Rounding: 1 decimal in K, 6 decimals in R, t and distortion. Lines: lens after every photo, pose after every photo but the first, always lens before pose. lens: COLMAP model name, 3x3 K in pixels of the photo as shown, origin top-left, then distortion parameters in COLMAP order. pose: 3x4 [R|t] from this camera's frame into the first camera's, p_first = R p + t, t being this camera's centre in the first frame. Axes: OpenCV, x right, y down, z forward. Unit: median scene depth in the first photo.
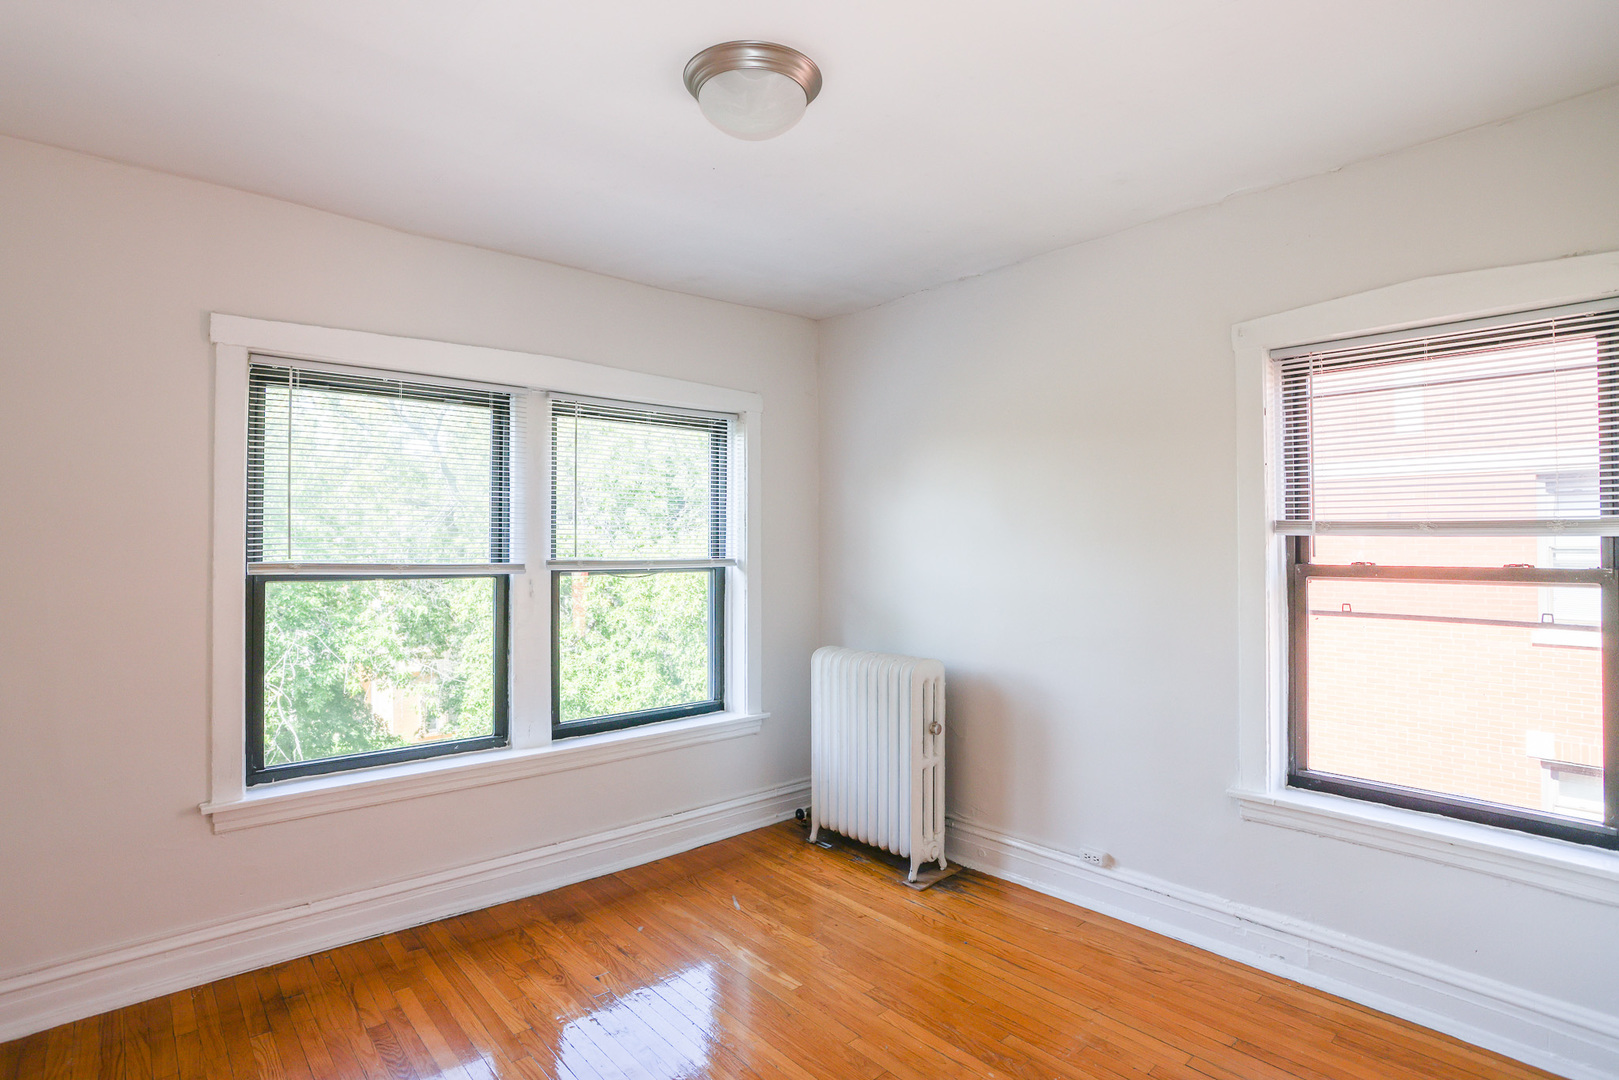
lens RADIAL K [[869.9, 0, 809.5], [0, 869.9, 540.0], [0, 0, 1]] dist [-0.001052, 0.000431]
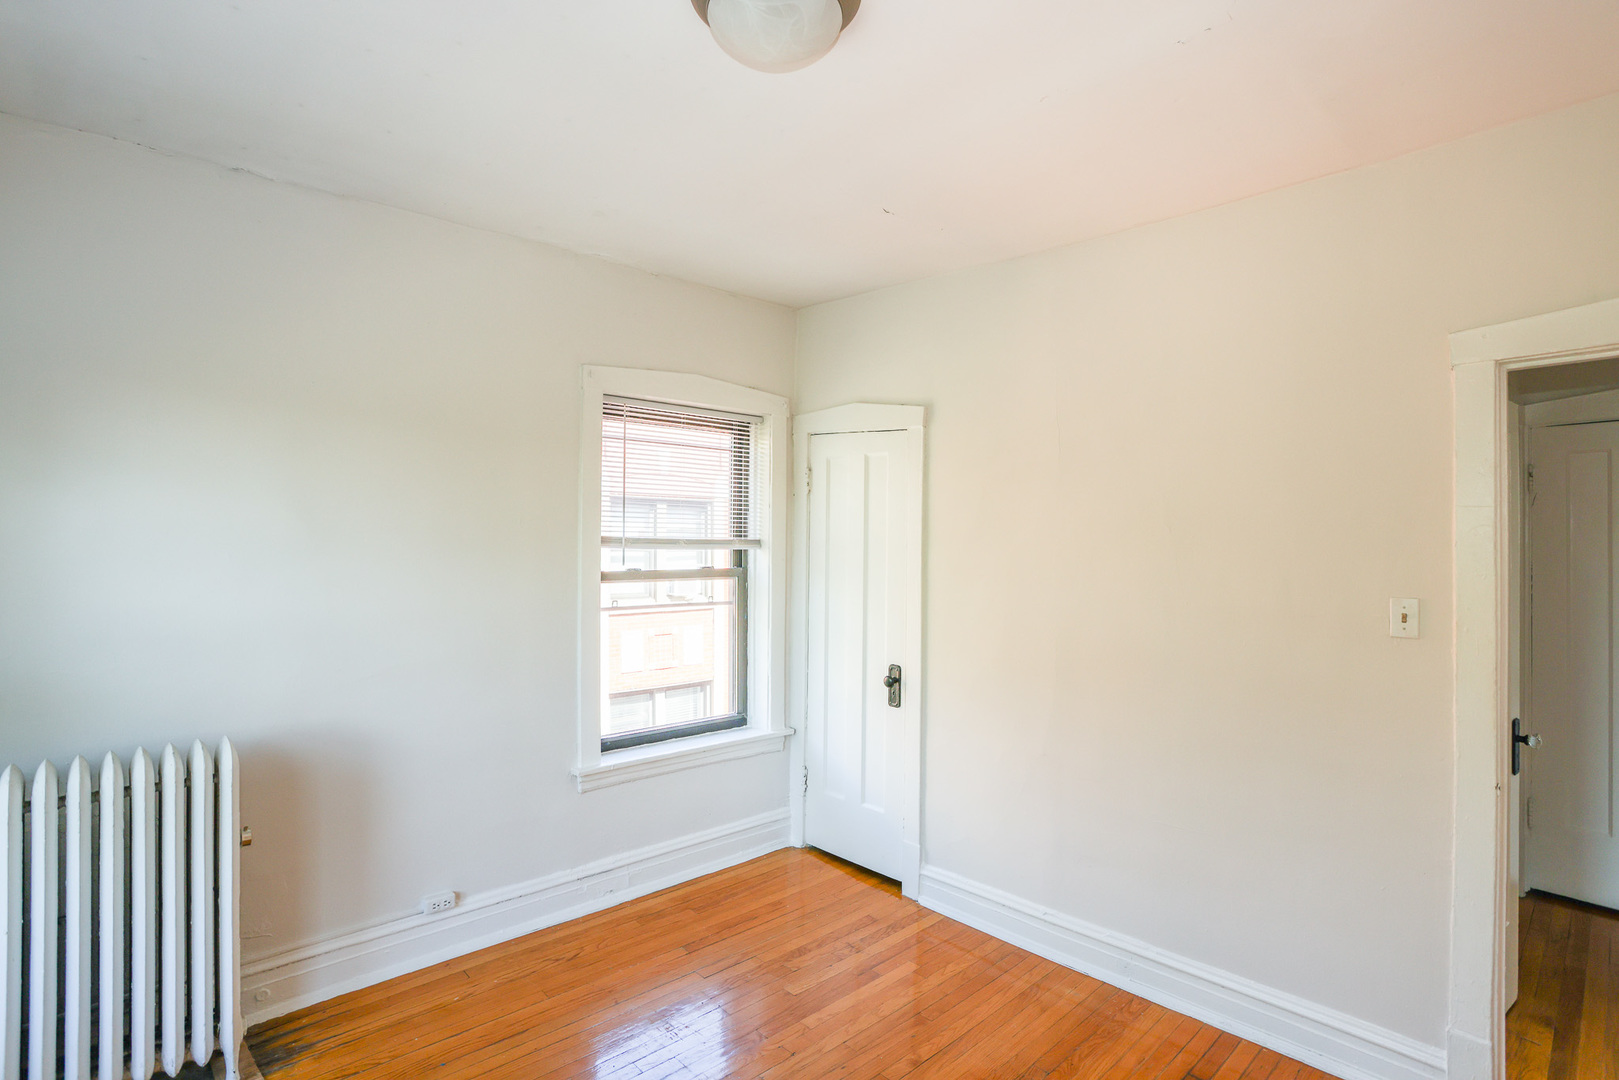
lens RADIAL K [[845.5, 0, 809.5], [0, 845.5, 540.0], [0, 0, 1]] dist [-0.000998, 0.000005]
pose [[-0.028258, -0.006246, 0.999581, -0.671674], [-0.011247, 0.999919, 0.005930, -0.029496], [-0.999537, -0.011075, -0.028326, 0.766790]]
